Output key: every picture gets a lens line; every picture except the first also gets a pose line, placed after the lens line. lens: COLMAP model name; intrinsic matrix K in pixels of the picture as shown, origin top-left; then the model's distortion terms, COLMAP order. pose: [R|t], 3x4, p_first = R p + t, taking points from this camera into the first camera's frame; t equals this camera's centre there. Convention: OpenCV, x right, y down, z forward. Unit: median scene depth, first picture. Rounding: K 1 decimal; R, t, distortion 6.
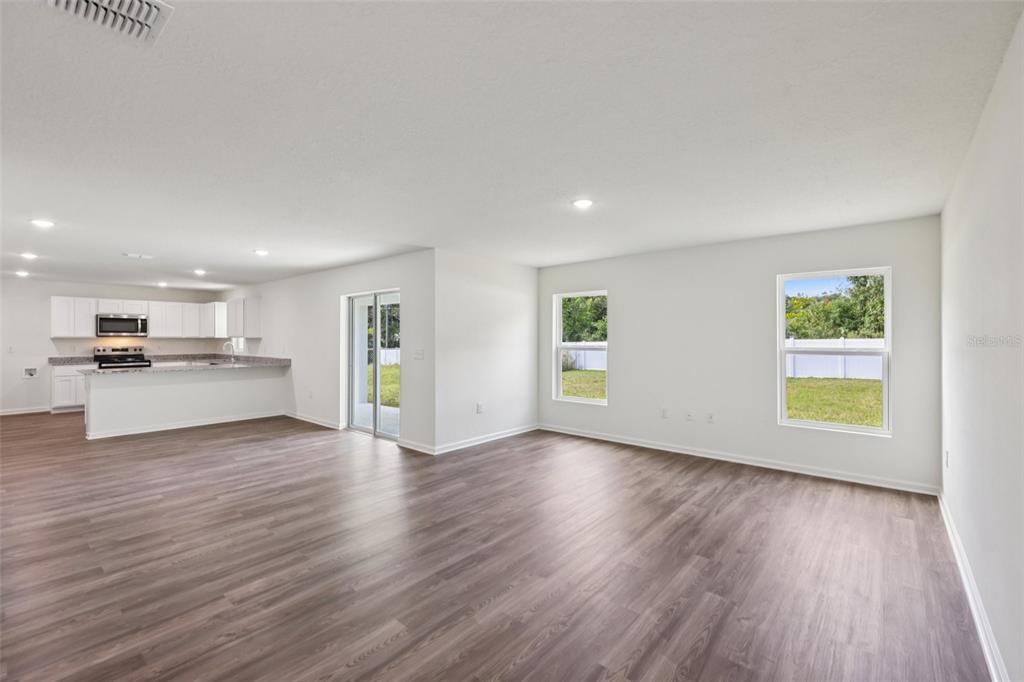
lens RADIAL K [[443.7, 0, 514.5], [0, 443.7, 336.9], [0, 0, 1]] dist [0.001228, -0.000712]
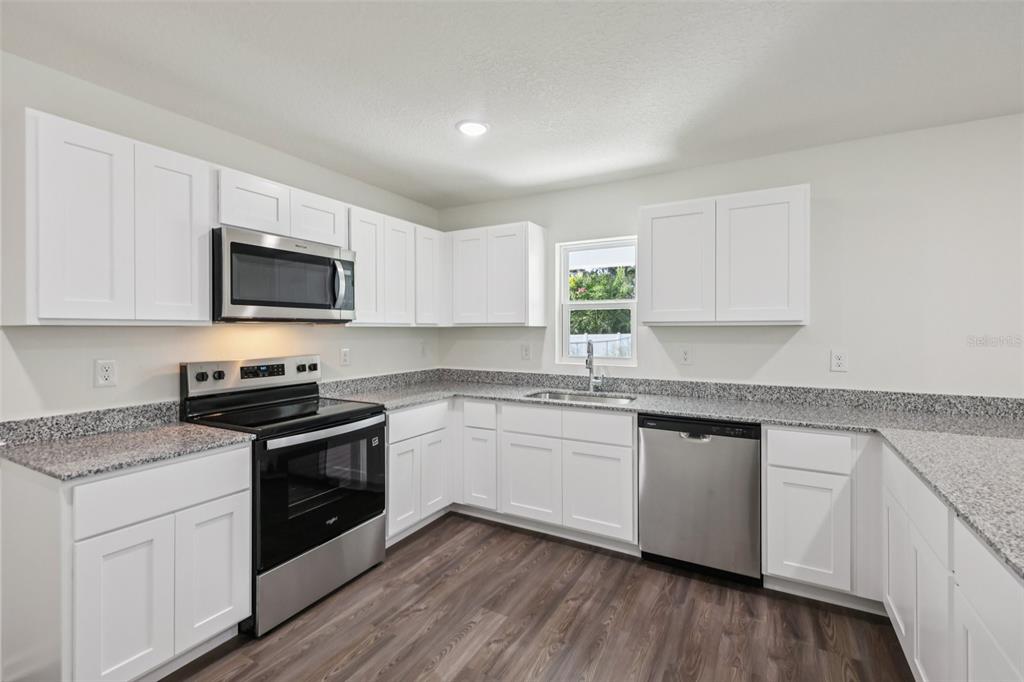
lens RADIAL K [[460.7, 0, 514.5], [0, 460.7, 333.7], [0, 0, 1]] dist [0.014357, -0.001858]
pose [[0.980760, -0.003805, 0.195178, -0.813302], [0.001803, 0.999944, 0.010431, 0.003586], [-0.195207, -0.009878, 0.980712, 0.707192]]
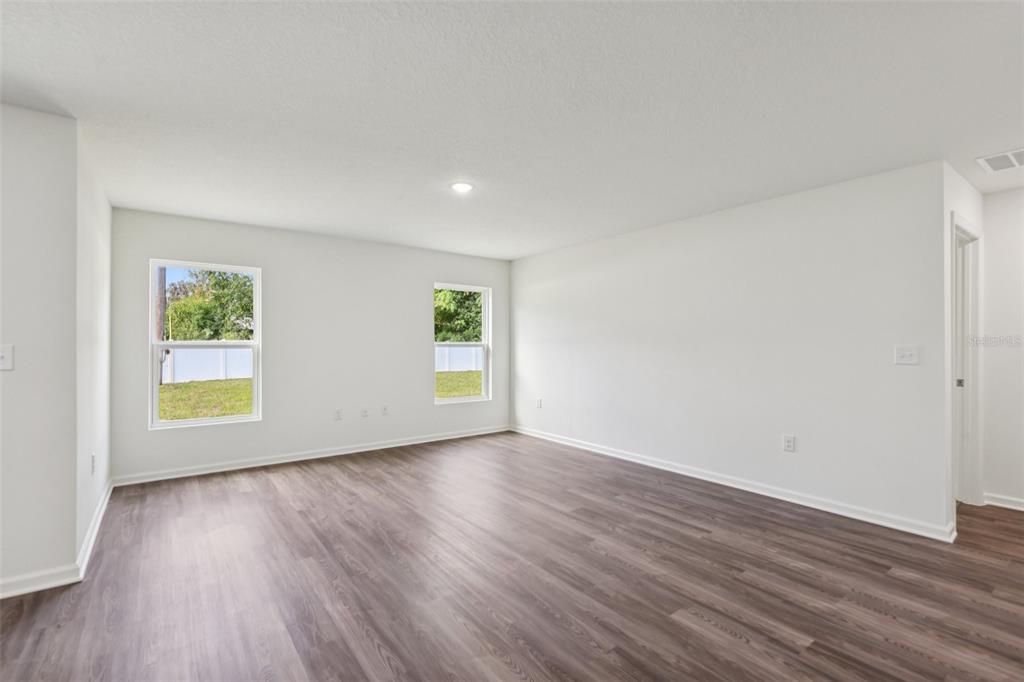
lens RADIAL K [[460.7, 0, 517.9], [0, 460.7, 339.3], [0, 0, 1]] dist [0.014357, -0.001858]
pose [[0.214949, 0.000812, 0.976625, -0.370107], [0.002915, 0.999995, -0.001473, 0.013156], [-0.976621, 0.003164, 0.214946, 0.312603]]
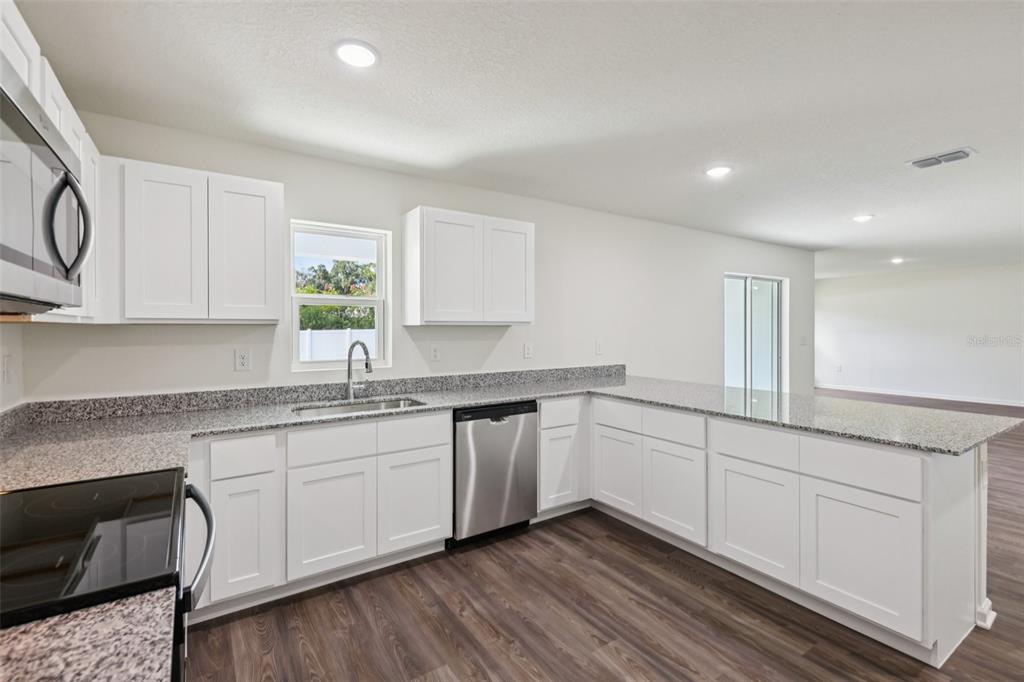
lens RADIAL K [[460.7, 0, 514.8], [0, 460.7, 330.7], [0, 0, 1]] dist [0.014357, -0.001858]
pose [[0.266298, -0.007394, 0.963862, -0.966292], [0.000263, 0.999971, 0.007598, 0.003173], [-0.963891, -0.001770, 0.266293, 0.864798]]
